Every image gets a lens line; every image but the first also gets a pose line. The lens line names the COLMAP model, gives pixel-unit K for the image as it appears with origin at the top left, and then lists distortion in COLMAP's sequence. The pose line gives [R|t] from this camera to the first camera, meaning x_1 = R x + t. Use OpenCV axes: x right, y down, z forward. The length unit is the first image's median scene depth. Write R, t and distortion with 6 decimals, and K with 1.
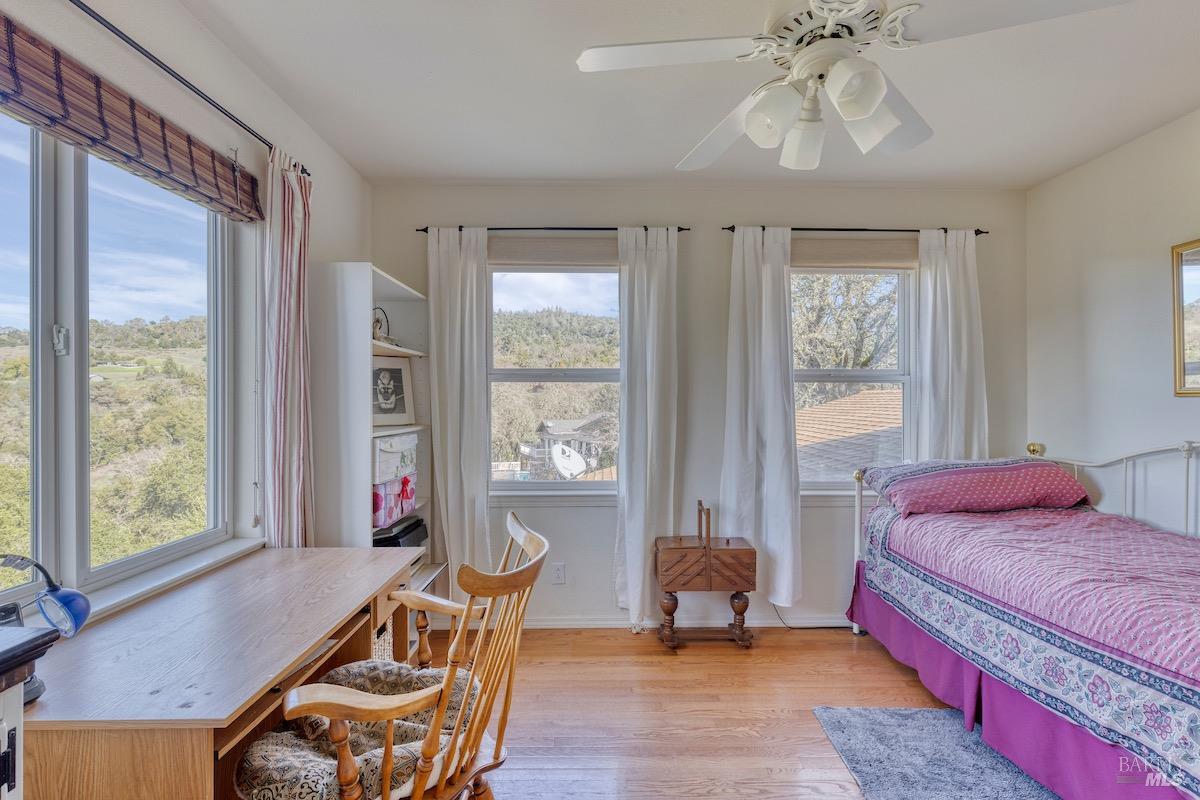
lens RADIAL K [[544.0, 0, 600.0], [0, 544.0, 400.0], [0, 0, 1]] dist [0.000014, 0.000151]
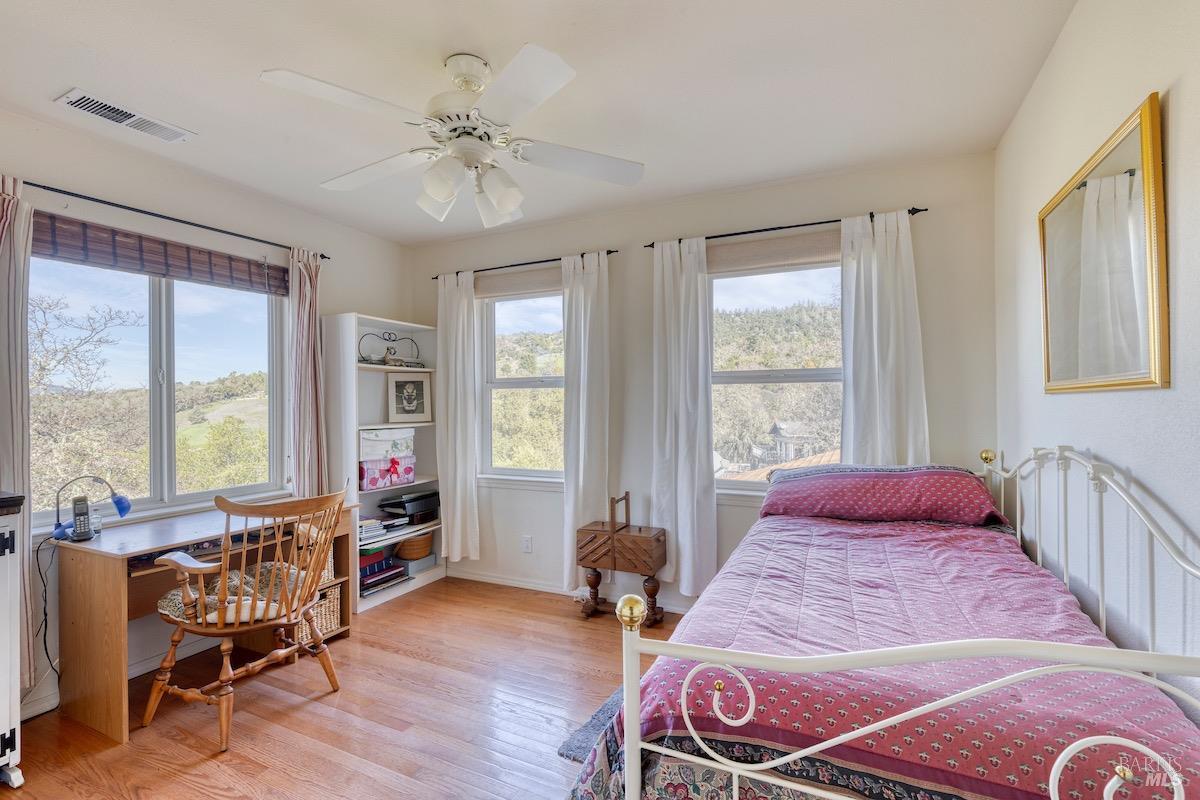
lens RADIAL K [[530.8, 0, 600.0], [0, 530.8, 400.0], [0, 0, 1]] dist [-0.000742, -0.000285]
pose [[0.898333, -0.010153, -0.439199, 0.621048], [0.008645, 0.999948, -0.005433, 0.001678], [0.439231, 0.001084, 0.898374, -0.008078]]
